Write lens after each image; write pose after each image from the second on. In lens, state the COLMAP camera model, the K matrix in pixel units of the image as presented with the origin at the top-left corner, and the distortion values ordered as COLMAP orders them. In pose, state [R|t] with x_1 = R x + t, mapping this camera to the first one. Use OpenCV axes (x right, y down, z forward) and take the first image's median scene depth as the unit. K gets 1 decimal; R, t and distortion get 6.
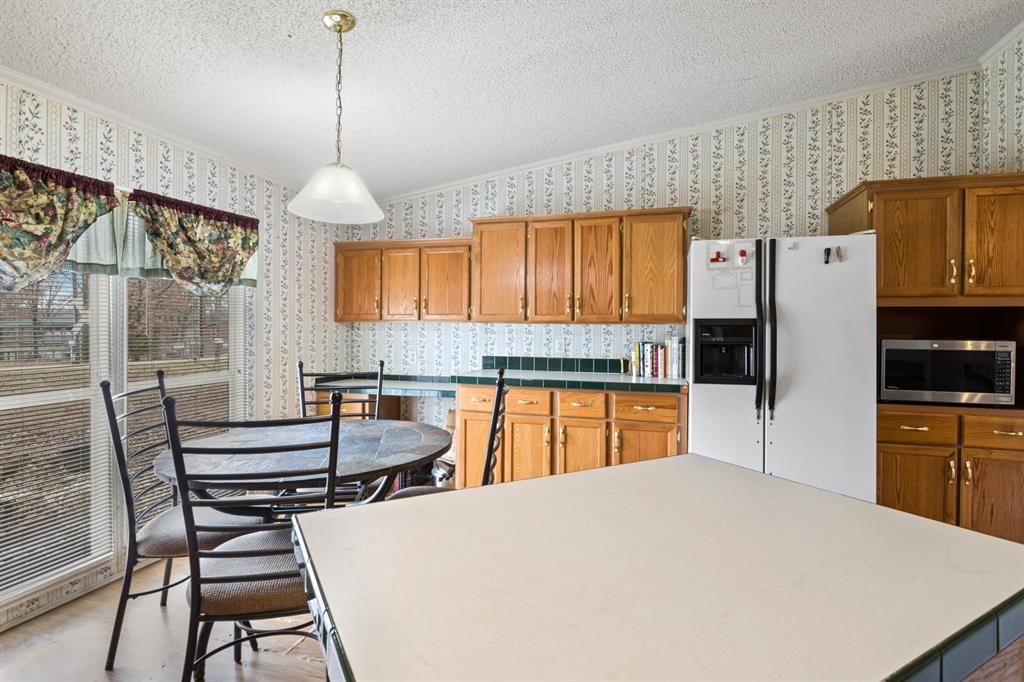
lens RADIAL K [[528.7, 0, 512.4], [0, 528.7, 327.5], [0, 0, 1]] dist [-0.004836, -0.001363]
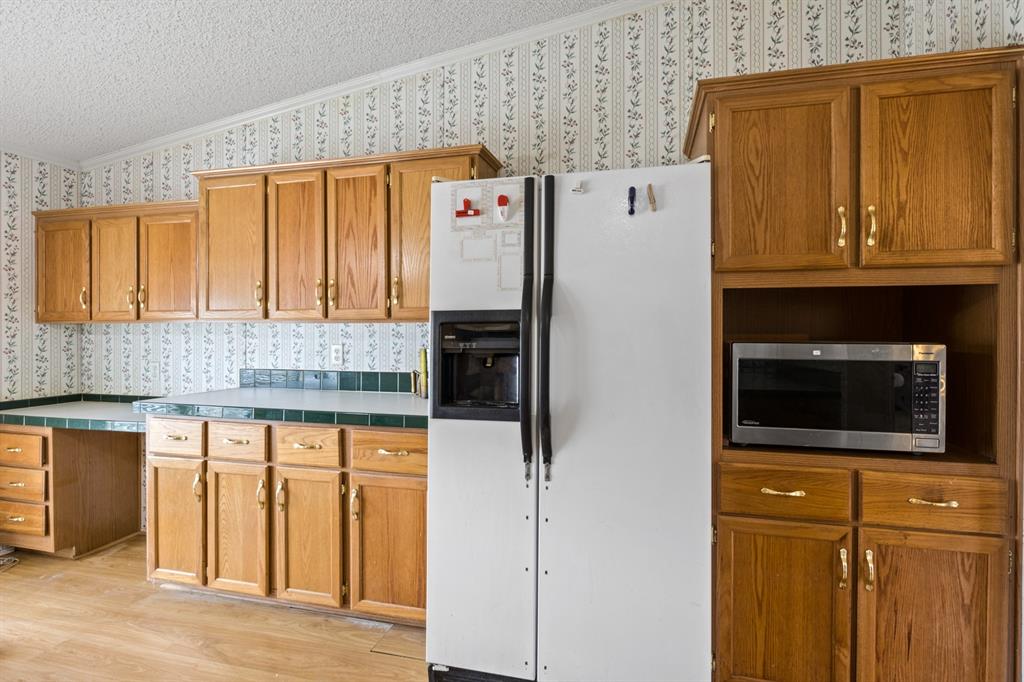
lens RADIAL K [[528.7, 0, 512.4], [0, 528.7, 327.5], [0, 0, 1]] dist [-0.004836, -0.001363]
pose [[0.999427, -0.007989, 0.032900, 0.420220], [0.008132, 0.999958, -0.004214, 0.005489], [-0.032865, 0.004479, 0.999450, 0.396144]]
